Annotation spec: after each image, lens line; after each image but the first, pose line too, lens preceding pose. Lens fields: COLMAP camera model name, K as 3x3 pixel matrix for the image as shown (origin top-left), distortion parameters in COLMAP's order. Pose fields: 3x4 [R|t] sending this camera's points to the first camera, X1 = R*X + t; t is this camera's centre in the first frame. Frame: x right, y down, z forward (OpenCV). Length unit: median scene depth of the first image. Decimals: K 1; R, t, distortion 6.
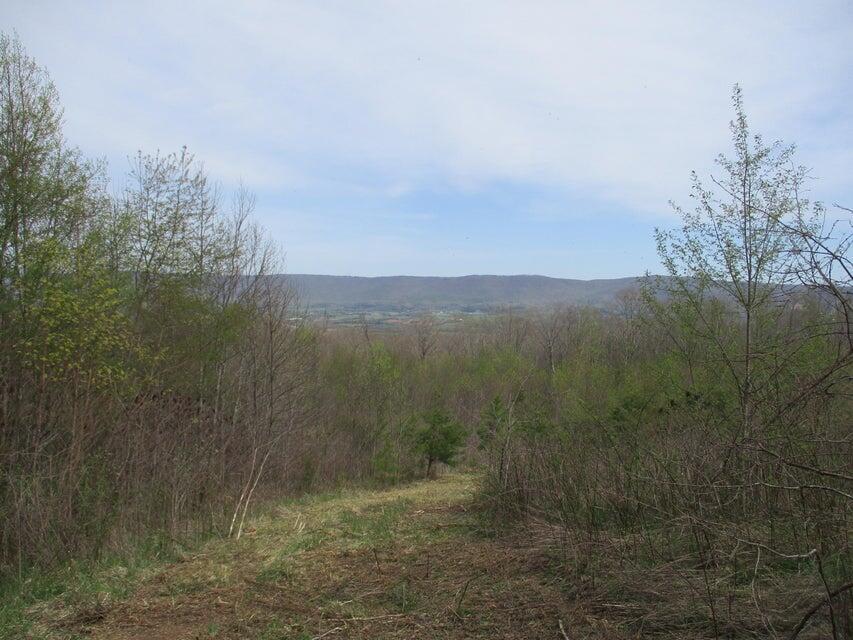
lens RADIAL K [[702.4, 0, 427.2], [0, 702.4, 318.7], [0, 0, 1]] dist [-0.036257, 0.016055]
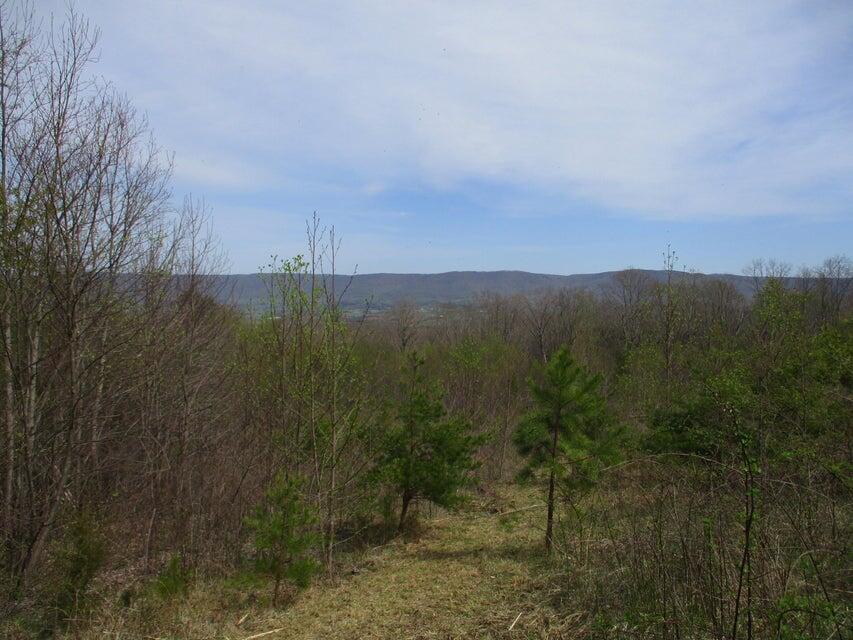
lens RADIAL K [[702.4, 0, 425.4], [0, 702.4, 320.0], [0, 0, 1]] dist [-0.036257, 0.016055]
pose [[0.999574, -0.015785, 0.024546, 0.011696], [0.015639, 0.999859, 0.006129, 0.113127], [-0.024639, -0.005743, 0.999680, 0.753061]]
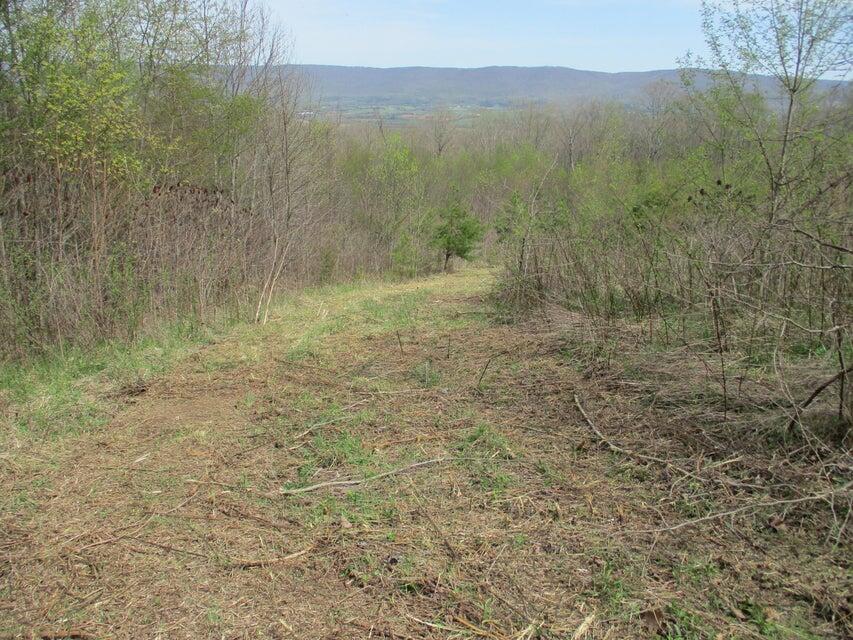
lens RADIAL K [[702.4, 0, 427.3], [0, 702.4, 321.2], [0, 0, 1]] dist [-0.036257, 0.016055]
pose [[0.999735, 0.012225, -0.019503, -0.005452], [-0.006176, 0.958705, 0.284334, 0.008677], [0.022173, -0.284138, 0.958527, 0.002975]]
